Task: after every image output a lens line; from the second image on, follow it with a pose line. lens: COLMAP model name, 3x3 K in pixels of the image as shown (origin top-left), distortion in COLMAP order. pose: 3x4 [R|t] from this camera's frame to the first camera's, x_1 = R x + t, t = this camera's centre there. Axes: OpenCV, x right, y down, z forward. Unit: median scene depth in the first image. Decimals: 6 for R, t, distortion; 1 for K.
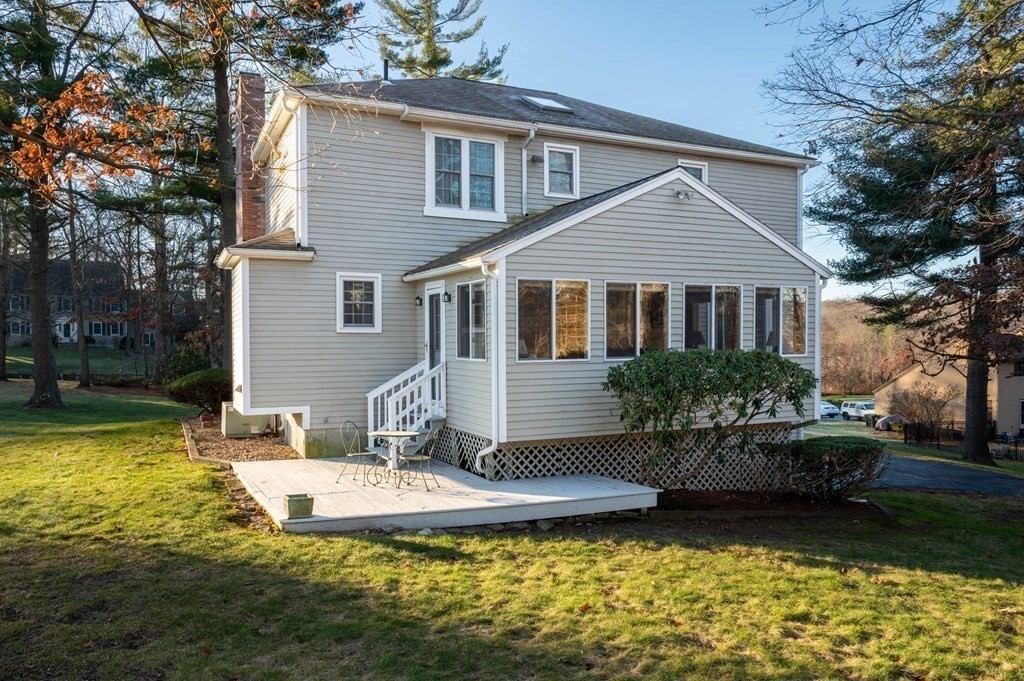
lens RADIAL K [[742.4, 0, 512.8], [0, 742.4, 343.5], [0, 0, 1]] dist [0.020221, 0.004545]
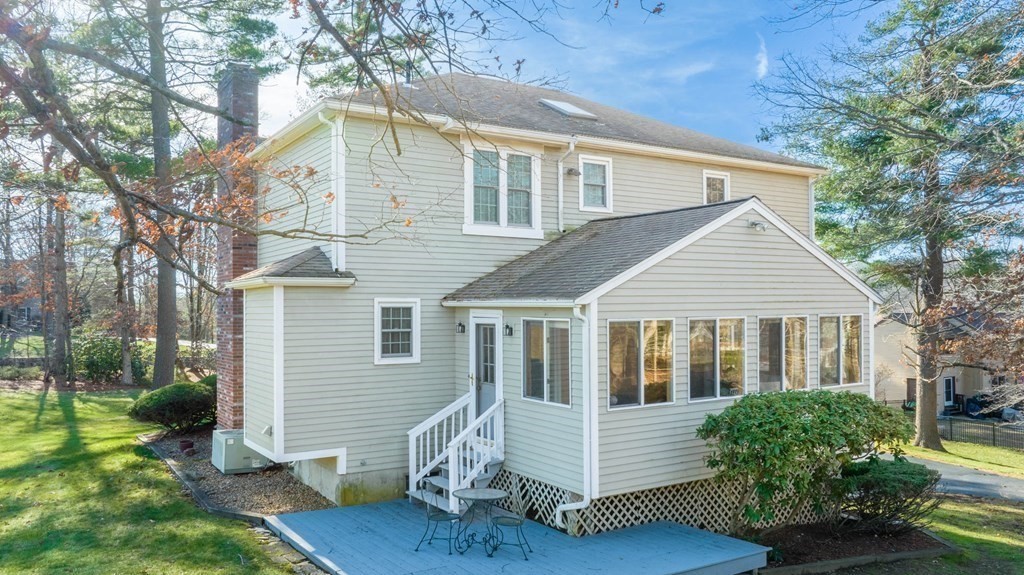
lens RADIAL K [[778.9, 0, 511.4], [0, 778.9, 287.0], [0, 0, 1]] dist [0.004476, -0.009565]
pose [[0.993274, 0.000597, 0.115783, -0.181048], [0.003408, 0.999403, -0.034393, -0.076240], [-0.115734, 0.034556, 0.992679, 0.031515]]
